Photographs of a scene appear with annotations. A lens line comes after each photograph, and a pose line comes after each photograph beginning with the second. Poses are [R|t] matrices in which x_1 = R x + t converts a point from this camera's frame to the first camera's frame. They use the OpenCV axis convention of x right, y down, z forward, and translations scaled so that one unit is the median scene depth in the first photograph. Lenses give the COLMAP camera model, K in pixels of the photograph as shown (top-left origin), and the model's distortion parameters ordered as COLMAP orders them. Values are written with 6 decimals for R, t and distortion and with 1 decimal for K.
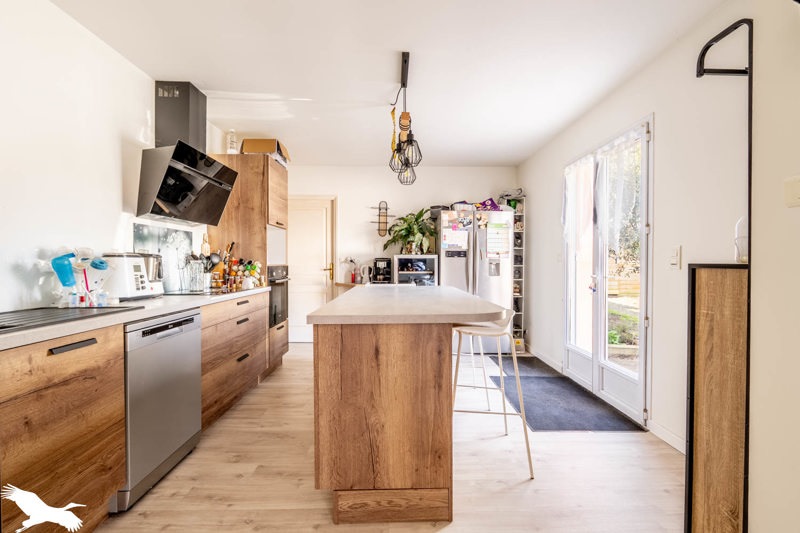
lens RADIAL K [[366.8, 0, 401.1], [0, 366.8, 264.5], [0, 0, 1]] dist [-0.000952, -0.000046]
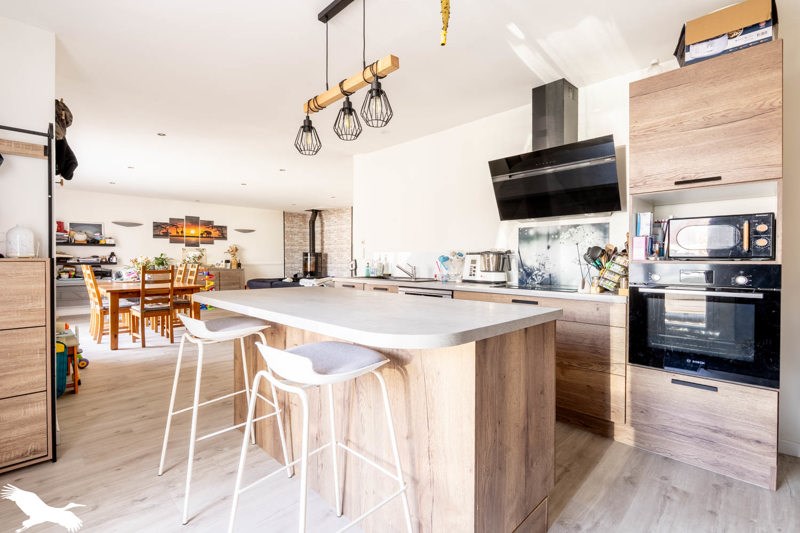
lens RADIAL K [[366.8, 0, 401.7], [0, 366.8, 265.2], [0, 0, 1]] dist [-0.000952, -0.000046]
pose [[-0.714090, -0.004957, -0.700036, 0.315087], [-0.014114, 0.999874, 0.007318, 0.010407], [0.699911, 0.015106, -0.714070, 1.069993]]
